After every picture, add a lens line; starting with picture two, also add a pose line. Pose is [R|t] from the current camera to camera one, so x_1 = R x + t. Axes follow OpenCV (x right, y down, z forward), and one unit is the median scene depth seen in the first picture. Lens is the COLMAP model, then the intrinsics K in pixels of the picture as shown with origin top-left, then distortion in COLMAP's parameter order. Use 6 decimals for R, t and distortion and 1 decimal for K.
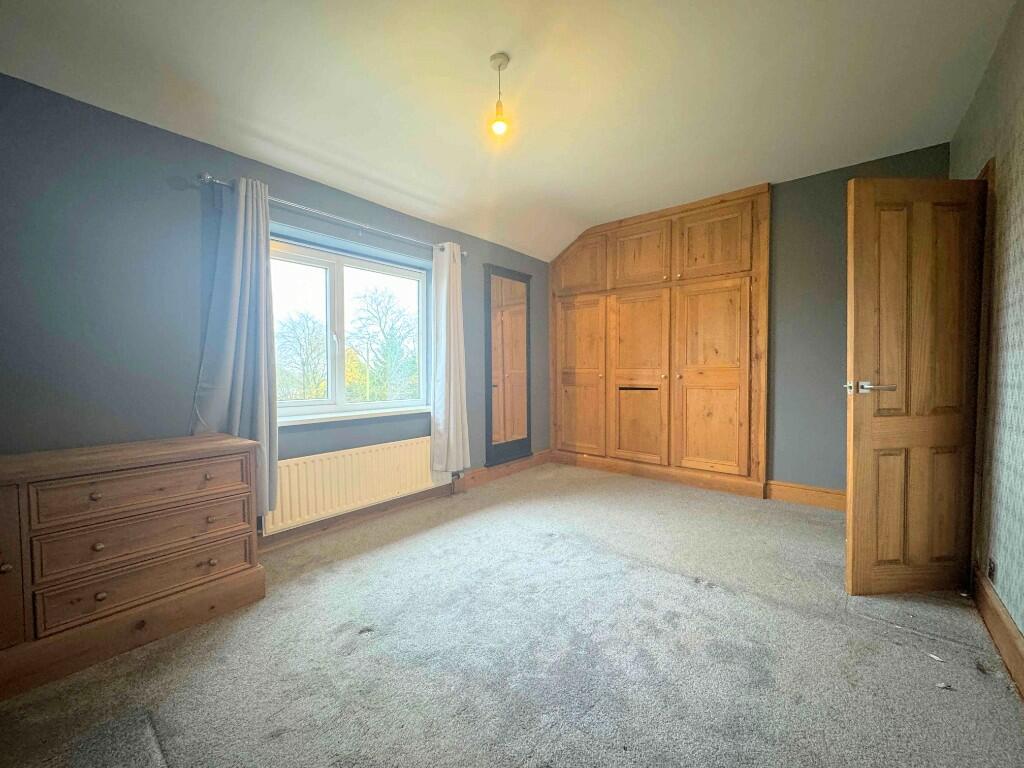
lens RADIAL K [[407.9, 0, 509.0], [0, 407.9, 378.8], [0, 0, 1]] dist [-0.004095, 0.000051]
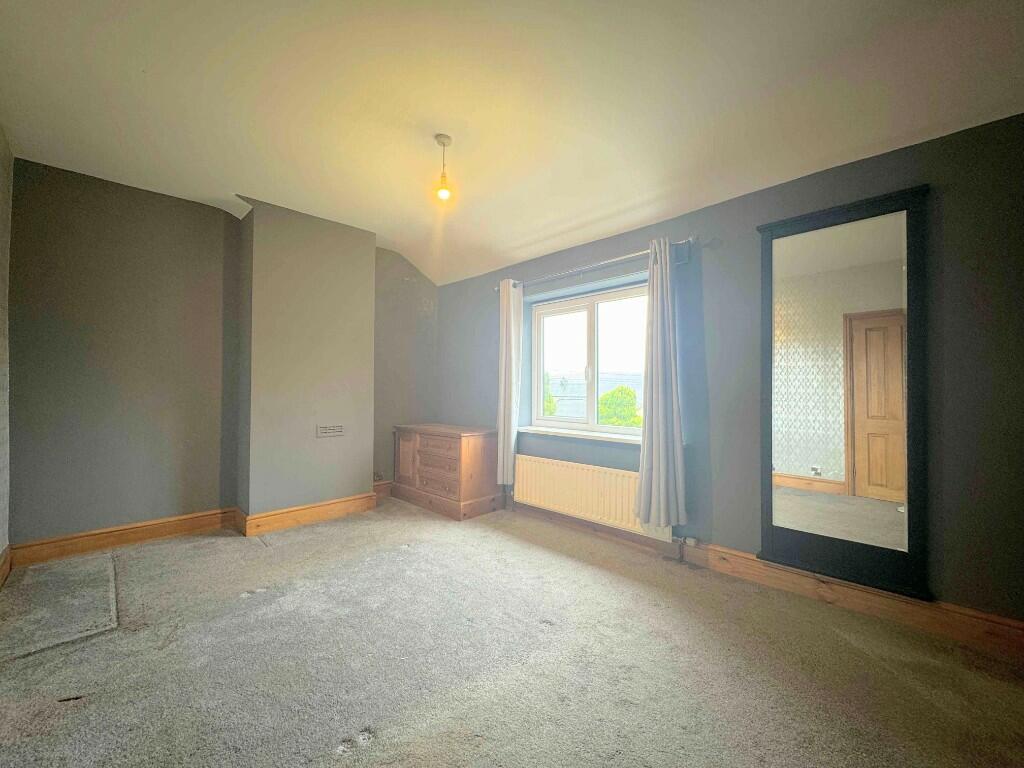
lens RADIAL K [[407.9, 0, 508.6], [0, 407.9, 384.3], [0, 0, 1]] dist [-0.004095, 0.000051]
pose [[-0.074435, -0.011184, -0.997163, 0.740435], [-0.029947, 0.999511, -0.008974, -0.033287], [0.996776, 0.029194, -0.074734, 0.840008]]
